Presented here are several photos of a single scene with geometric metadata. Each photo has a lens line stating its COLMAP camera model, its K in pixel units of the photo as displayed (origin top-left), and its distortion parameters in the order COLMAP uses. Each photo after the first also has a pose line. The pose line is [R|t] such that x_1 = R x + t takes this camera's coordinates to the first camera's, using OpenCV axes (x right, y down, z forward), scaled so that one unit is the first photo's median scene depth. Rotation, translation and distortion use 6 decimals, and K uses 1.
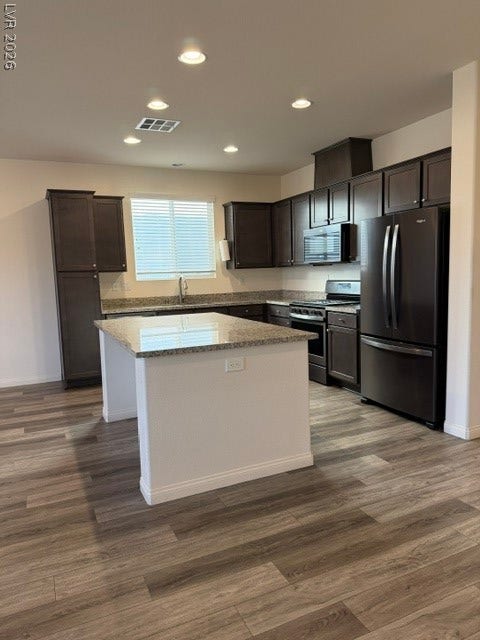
lens RADIAL K [[449.9, 0, 232.0], [0, 449.9, 322.0], [0, 0, 1]] dist [0.051375, -0.069076]
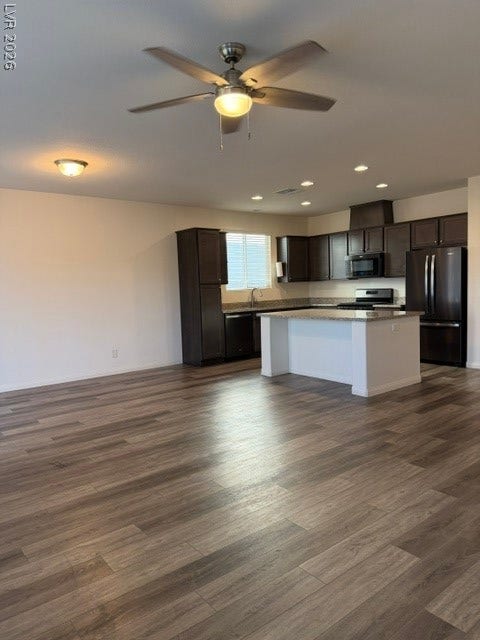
lens RADIAL K [[454.8, 0, 212.7], [0, 454.8, 328.4], [0, 0, 1]] dist [0.023037, -0.002628]
pose [[0.976682, -0.024609, 0.213278, -0.607734], [0.030700, 0.999209, -0.025294, 0.064368], [-0.212487, 0.031252, 0.976664, -0.393455]]
